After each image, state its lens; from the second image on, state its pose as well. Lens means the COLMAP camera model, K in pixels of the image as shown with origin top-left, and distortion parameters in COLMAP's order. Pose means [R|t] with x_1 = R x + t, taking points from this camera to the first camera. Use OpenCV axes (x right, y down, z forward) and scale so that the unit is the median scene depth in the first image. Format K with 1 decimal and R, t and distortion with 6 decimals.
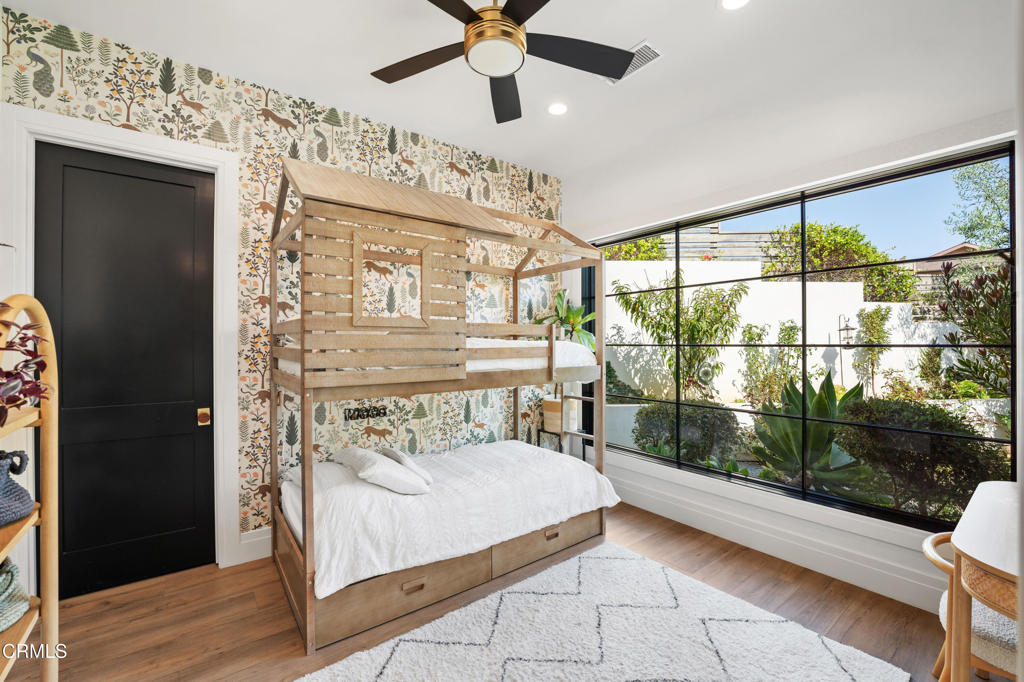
lens RADIAL K [[420.4, 0, 507.8], [0, 420.4, 342.8], [0, 0, 1]] dist [-0.021668, -0.000679]
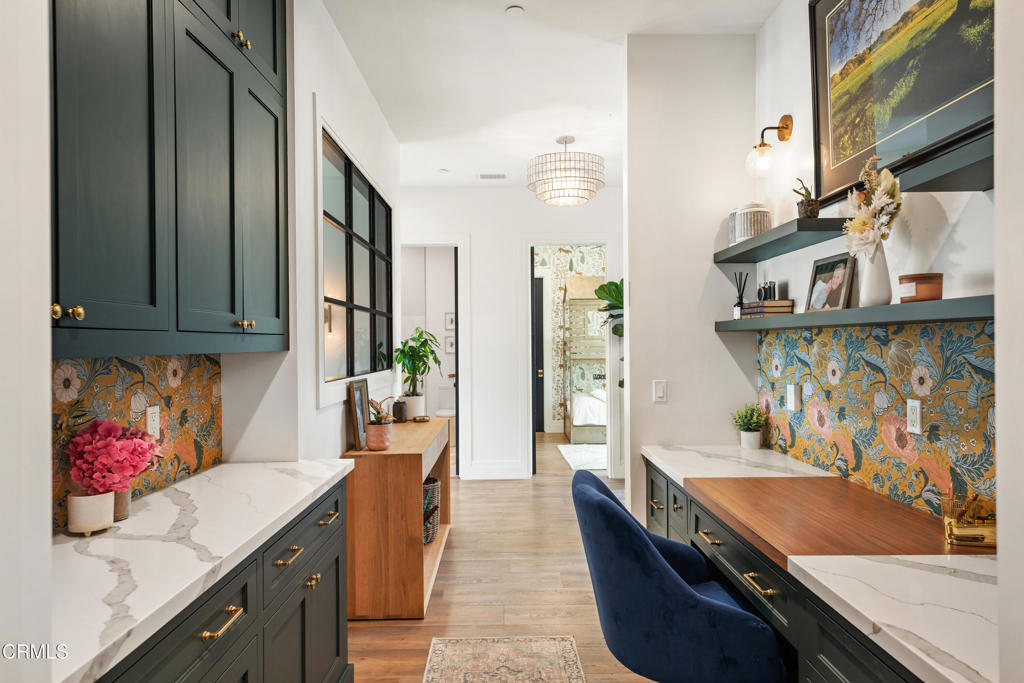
lens RADIAL K [[614.2, 0, 511.6], [0, 614.2, 342.4], [0, 0, 1]] dist [-0.001666, -0.000243]
pose [[0.807618, -0.005340, -0.589681, 1.318576], [0.007368, 0.999972, 0.001035, -0.017619], [0.589660, -0.005181, 0.807635, -2.099022]]
